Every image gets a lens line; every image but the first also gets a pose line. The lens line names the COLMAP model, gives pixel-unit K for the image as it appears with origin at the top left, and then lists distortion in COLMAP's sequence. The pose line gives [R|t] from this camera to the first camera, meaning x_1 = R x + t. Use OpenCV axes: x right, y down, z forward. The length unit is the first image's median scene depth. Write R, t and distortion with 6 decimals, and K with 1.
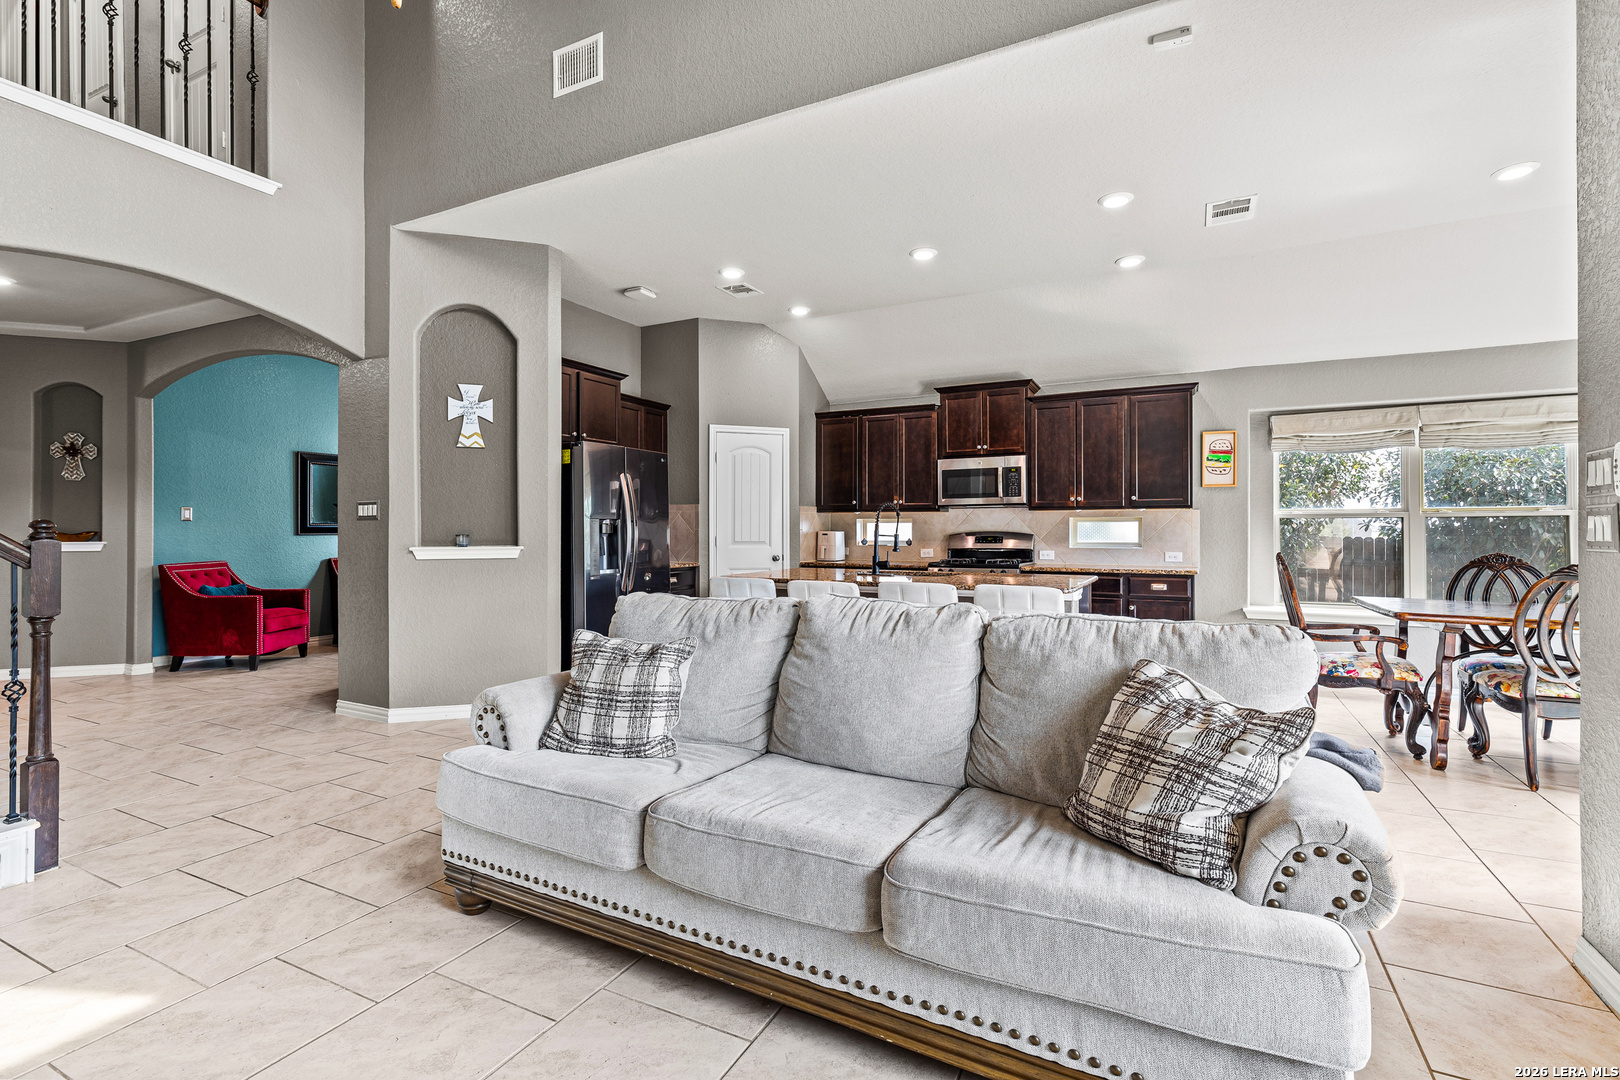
lens RADIAL K [[733.5, 0, 807.4], [0, 733.5, 528.6], [0, 0, 1]] dist [0.008123, -0.000474]
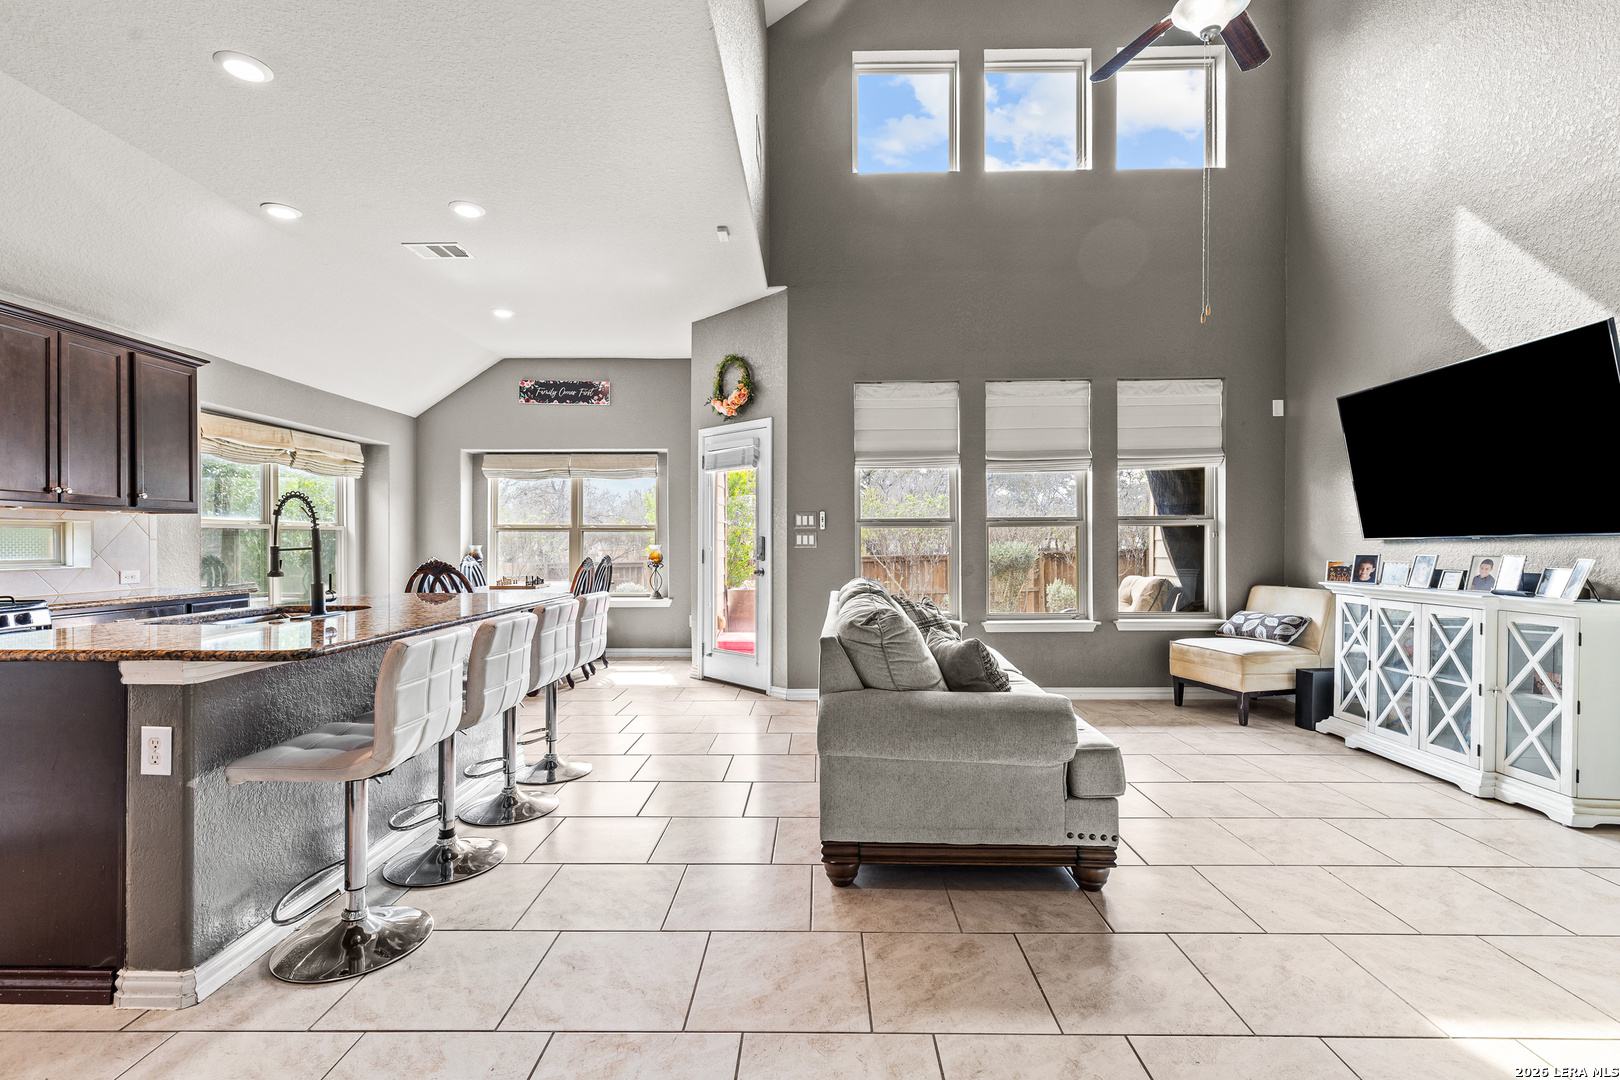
lens RADIAL K [[733.5, 0, 809.7], [0, 733.5, 548.1], [0, 0, 1]] dist [0.008123, -0.000474]
pose [[-0.444149, -0.007073, 0.895925, -0.458486], [0.000500, 0.999967, 0.008143, 0.003710], [-0.895953, 0.004065, -0.444131, 0.688439]]
